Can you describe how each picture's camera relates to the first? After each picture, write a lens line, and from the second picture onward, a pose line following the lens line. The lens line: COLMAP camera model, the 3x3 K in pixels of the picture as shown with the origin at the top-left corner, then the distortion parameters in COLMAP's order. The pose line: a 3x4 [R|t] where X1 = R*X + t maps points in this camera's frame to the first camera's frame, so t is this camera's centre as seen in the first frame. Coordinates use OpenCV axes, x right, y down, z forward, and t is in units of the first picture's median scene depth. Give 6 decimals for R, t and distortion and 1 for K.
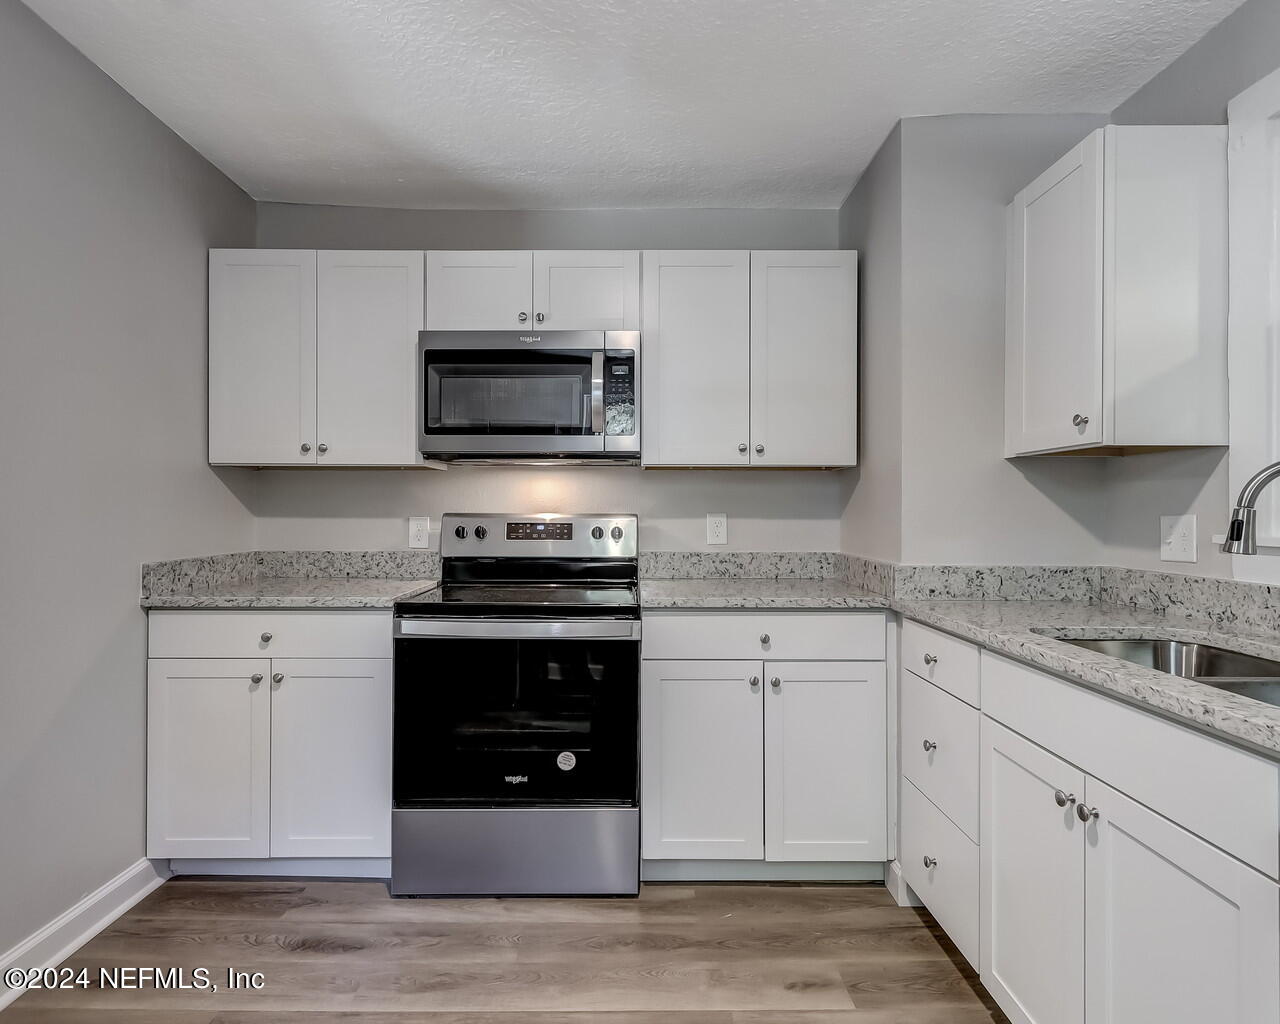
lens RADIAL K [[701.5, 0, 636.1], [0, 701.5, 512.1], [0, 0, 1]] dist [-0.000165, 0.002447]
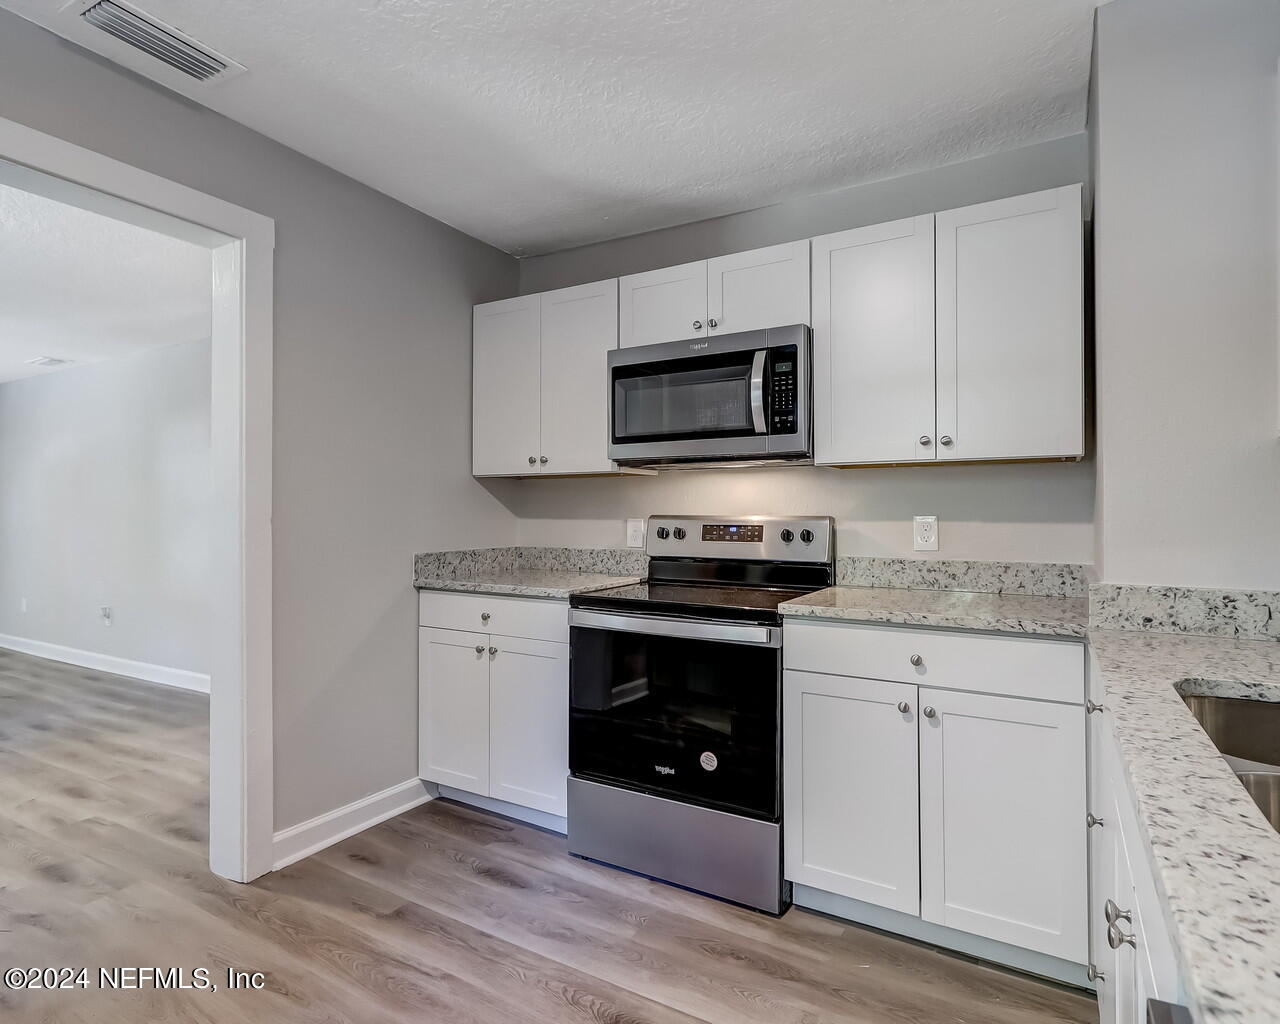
lens RADIAL K [[701.5, 0, 636.1], [0, 701.5, 512.1], [0, 0, 1]] dist [-0.000165, 0.002447]
pose [[0.859114, -0.002618, -0.511777, 0.322851], [0.001203, 0.999994, -0.003095, -0.000092], [0.511783, 0.002044, 0.859113, 0.078867]]
